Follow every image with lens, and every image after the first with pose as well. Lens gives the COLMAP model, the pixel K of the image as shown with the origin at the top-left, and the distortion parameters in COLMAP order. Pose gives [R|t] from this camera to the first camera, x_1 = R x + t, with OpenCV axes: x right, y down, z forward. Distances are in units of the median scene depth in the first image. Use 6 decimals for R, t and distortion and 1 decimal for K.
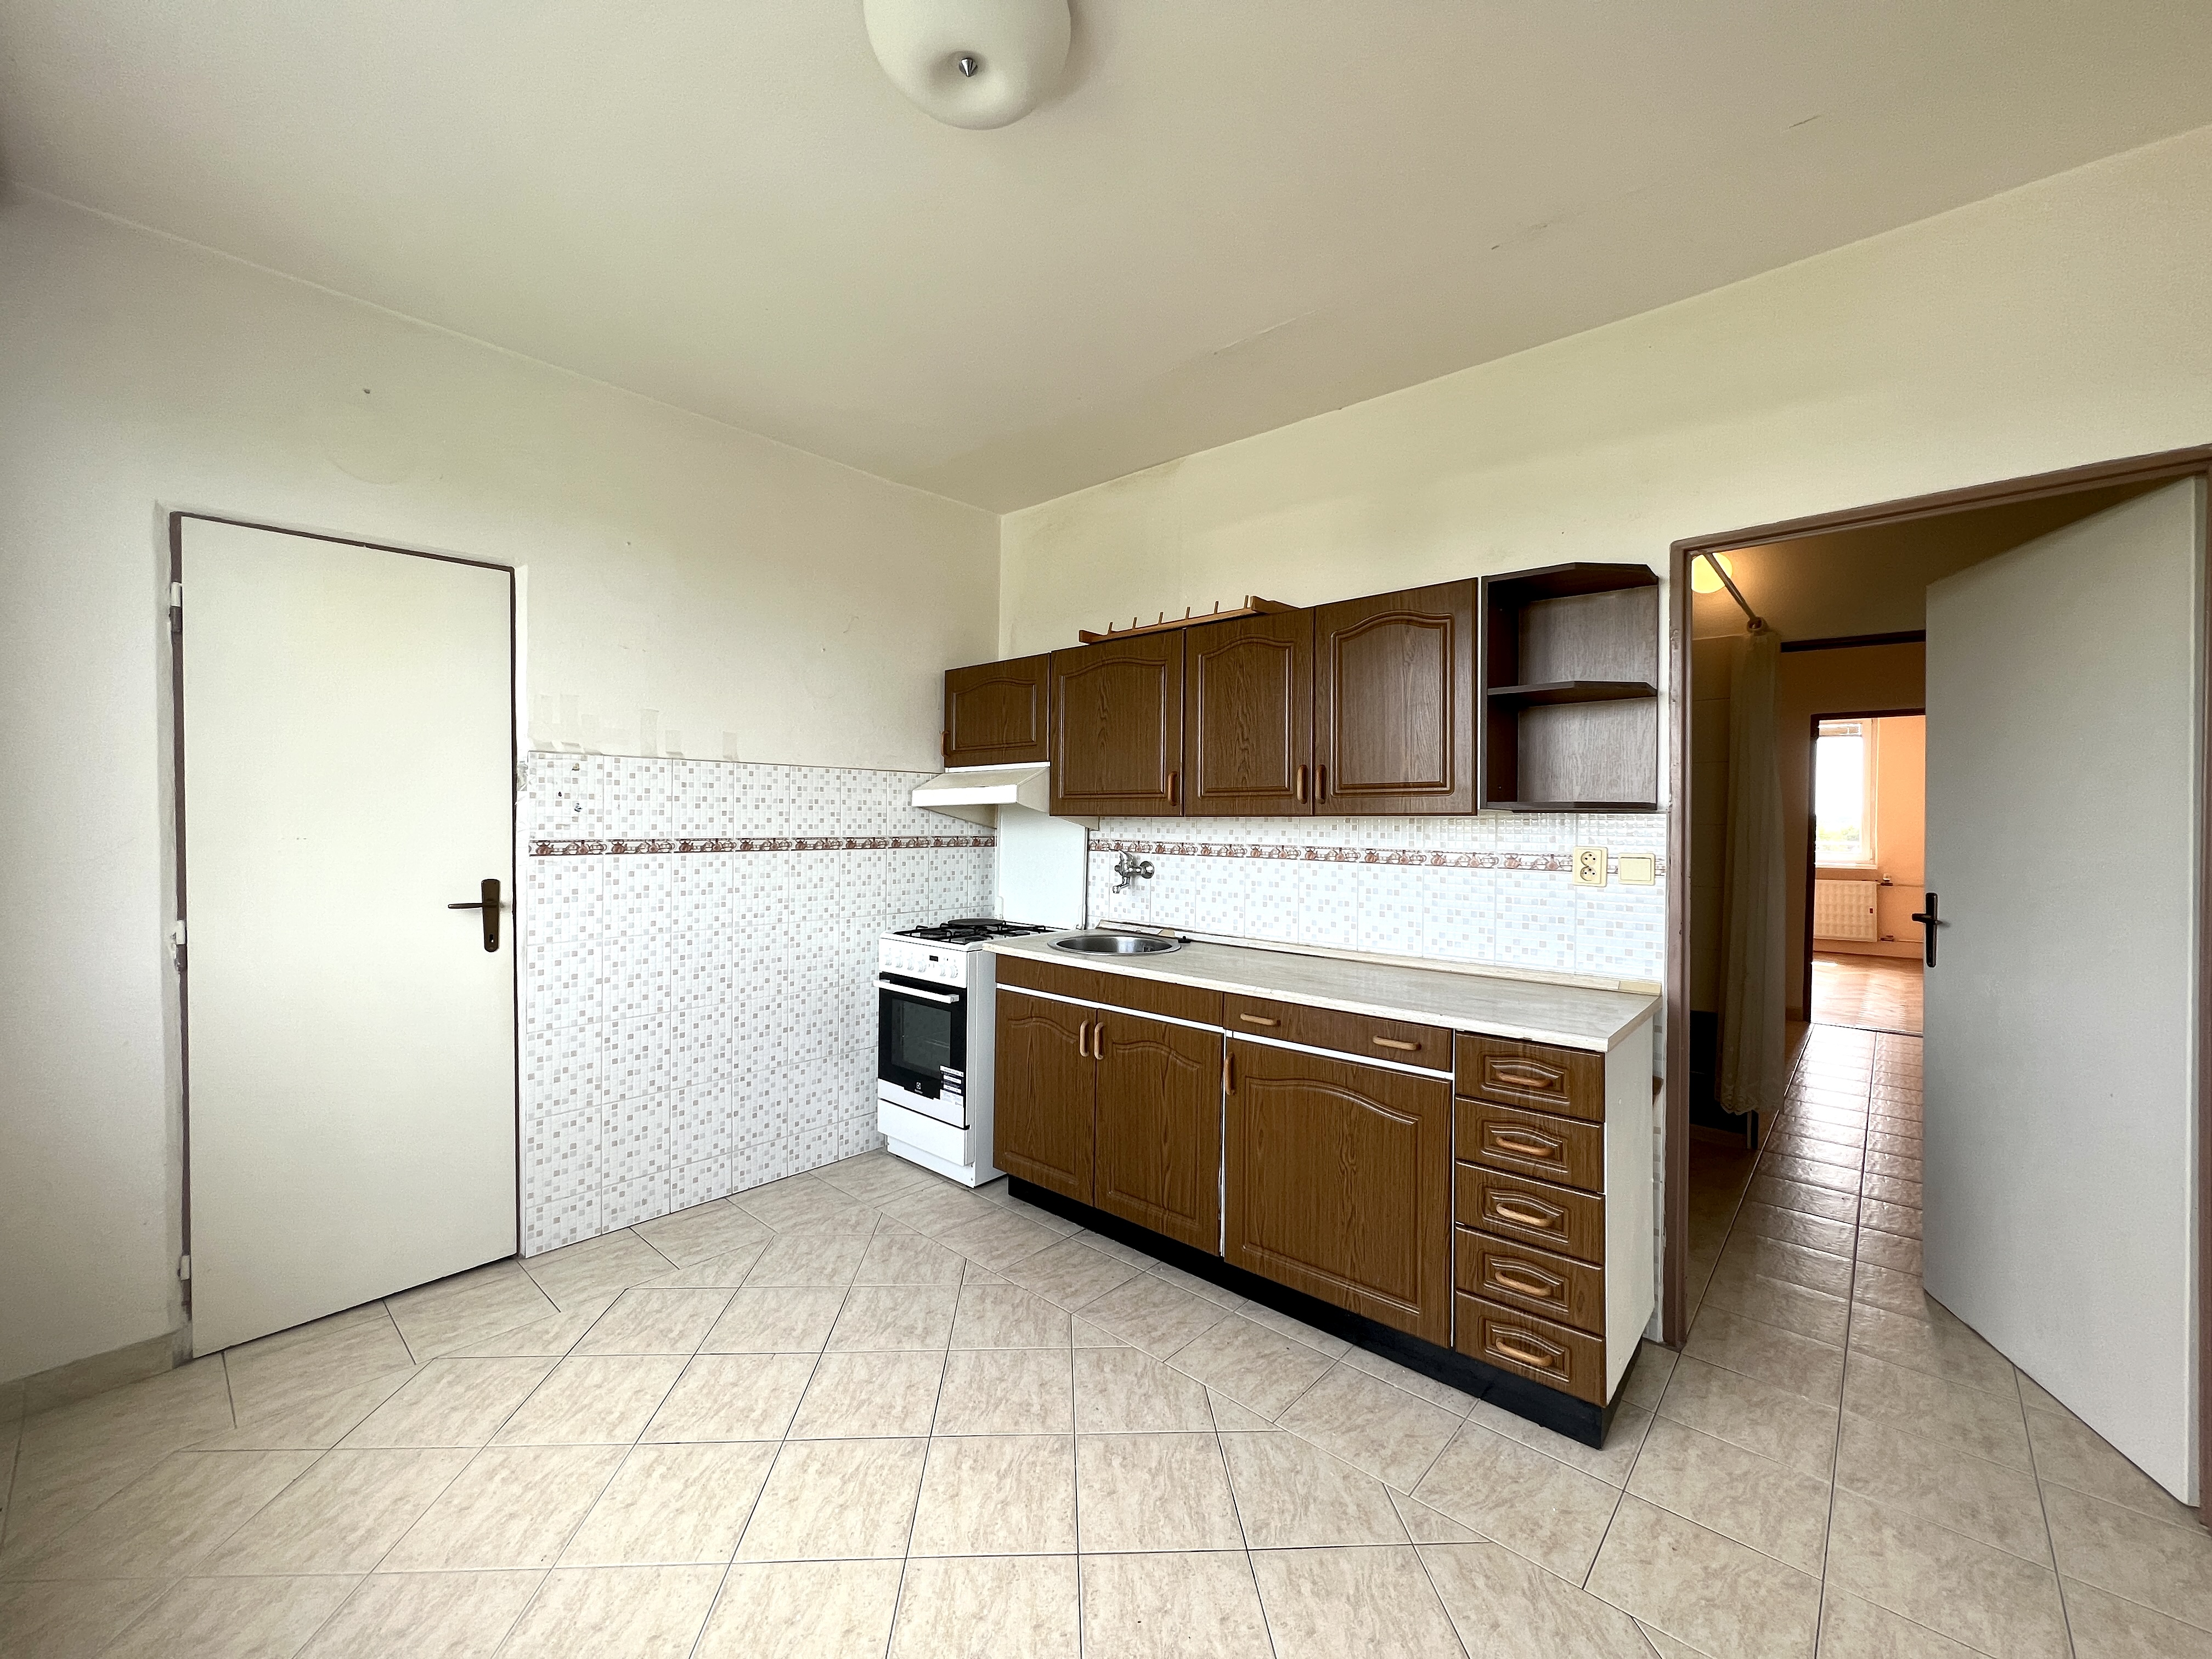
lens RADIAL K [[882.6, 0, 1104.9], [0, 882.6, 834.3], [0, 0, 1]] dist [-0.001901, -0.000503]
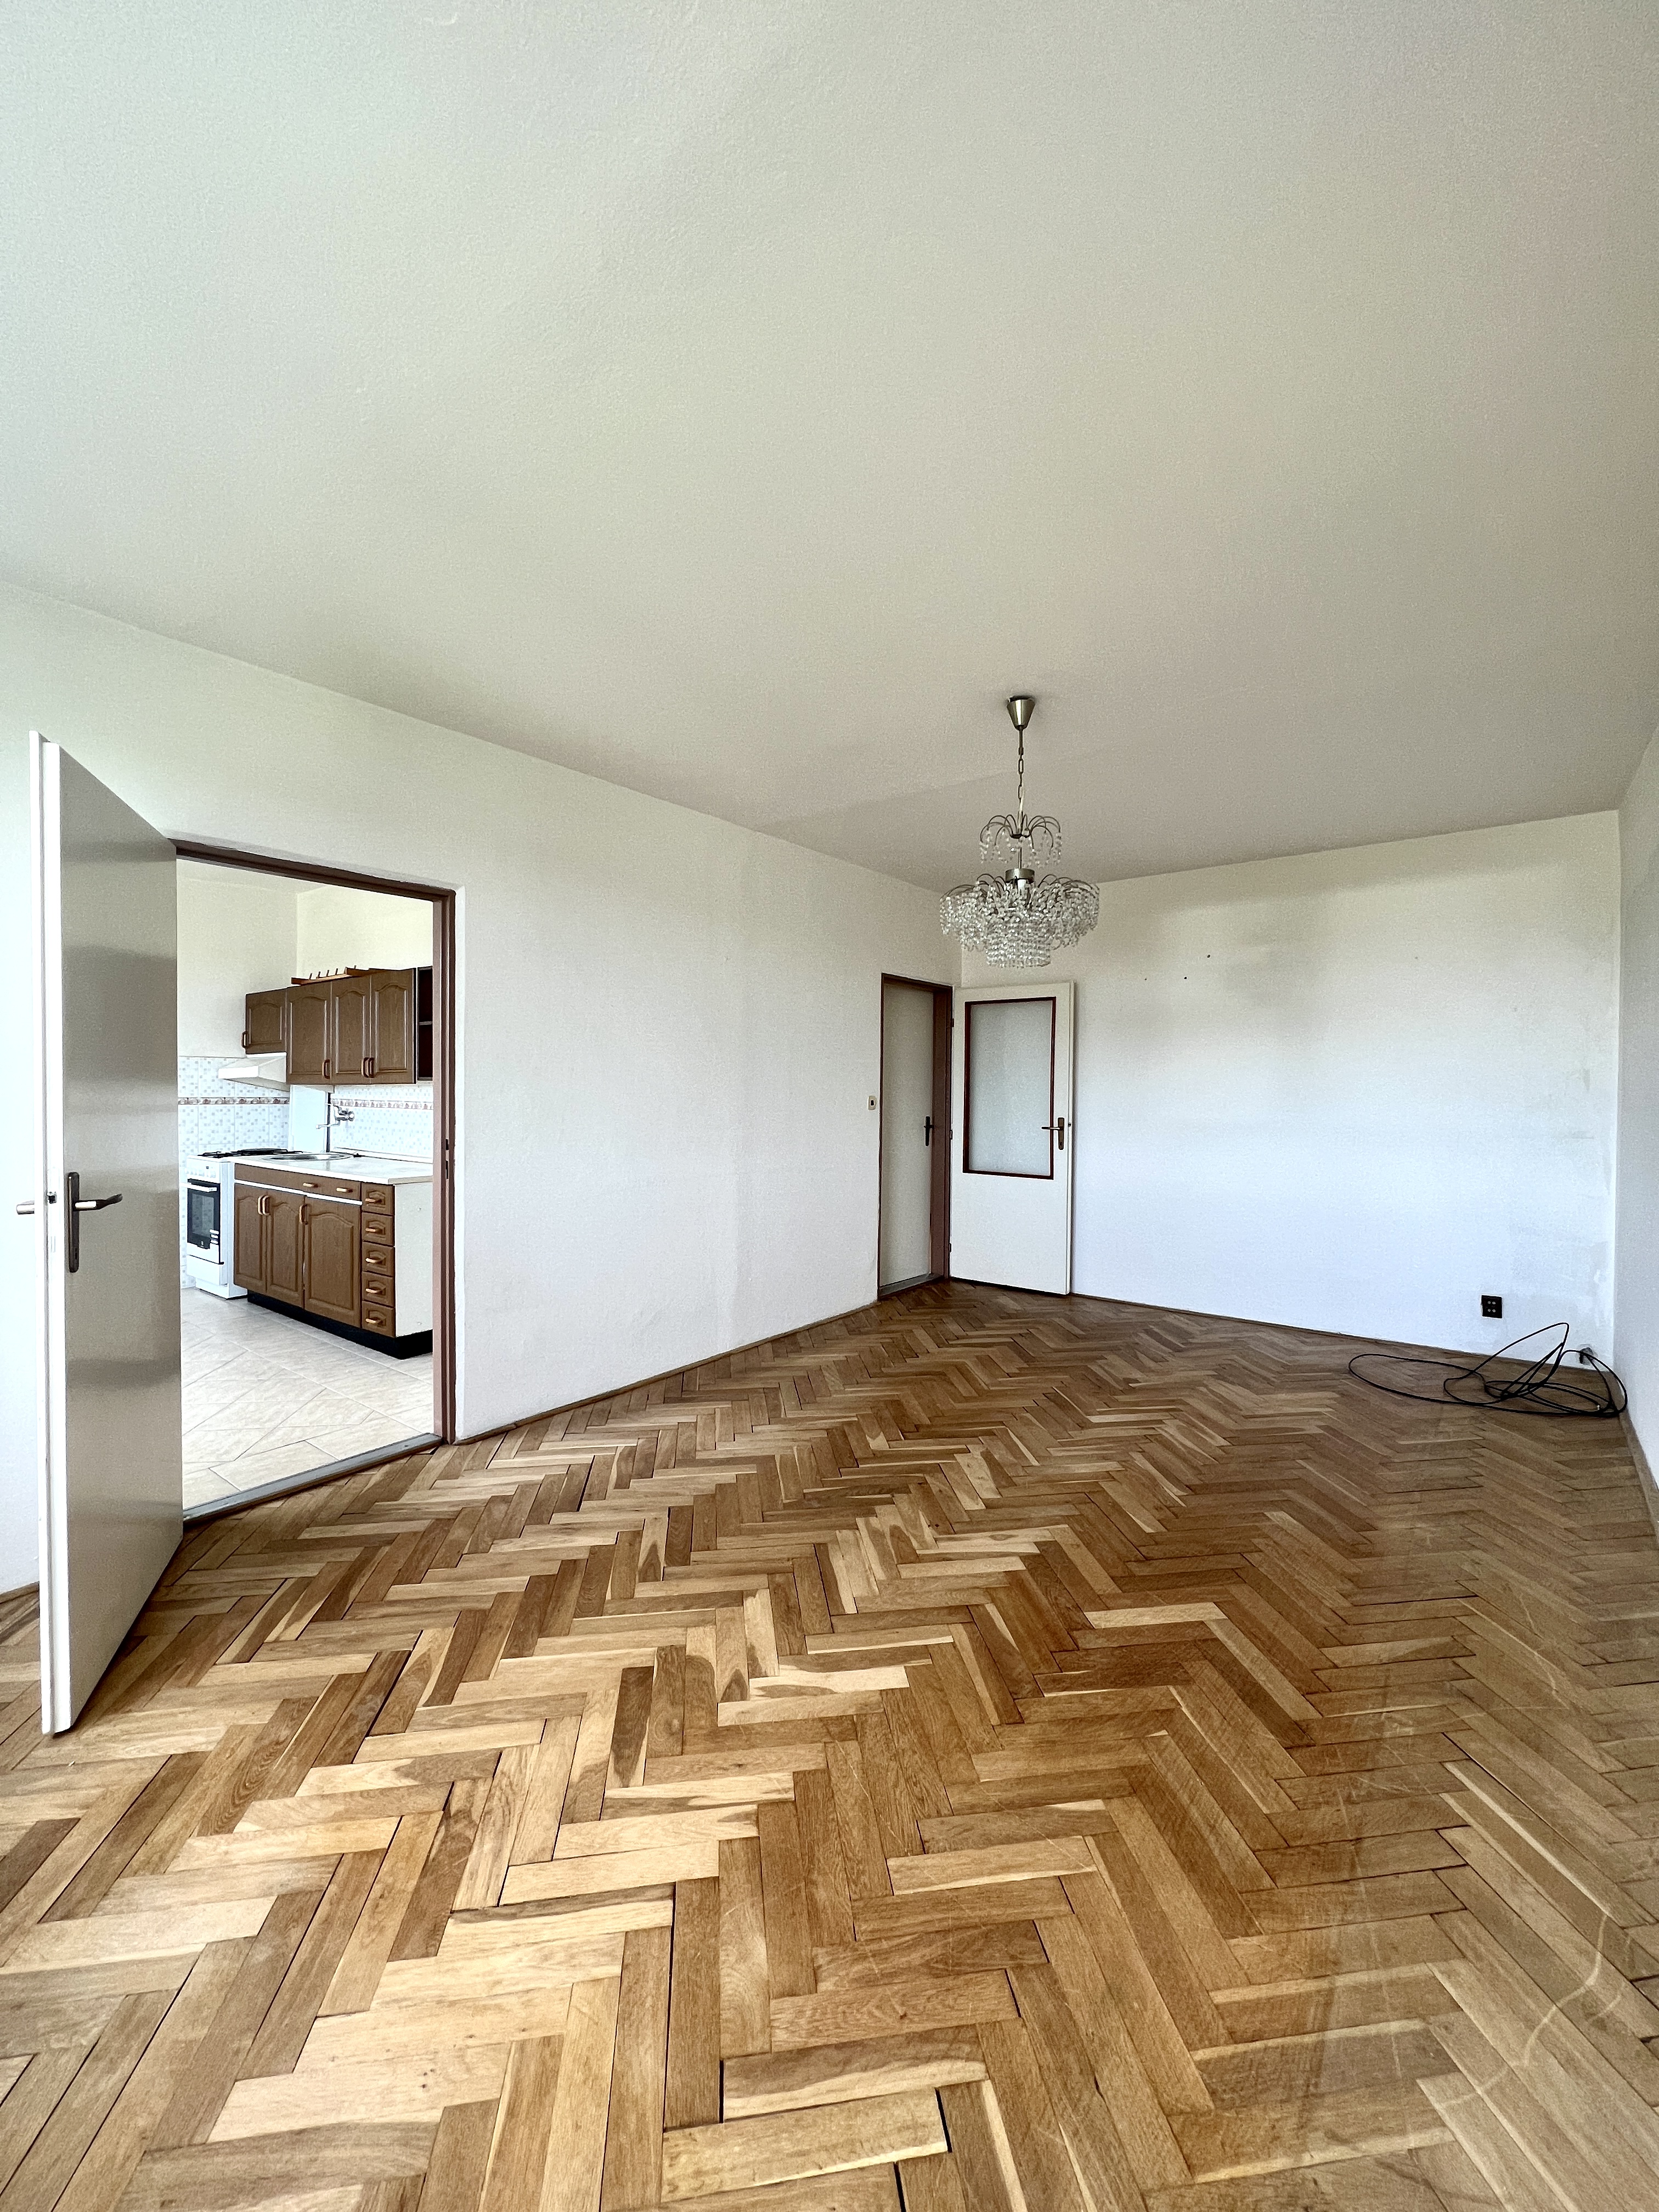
lens RADIAL K [[882.6, 0, 827.7], [0, 882.6, 1102.8], [0, 0, 1]] dist [-0.001901, -0.000503]
pose [[0.997361, -0.002702, 0.072546, 0.897815], [0.002940, 0.999991, -0.003174, 0.024572], [-0.072537, 0.003379, 0.997360, -0.808776]]
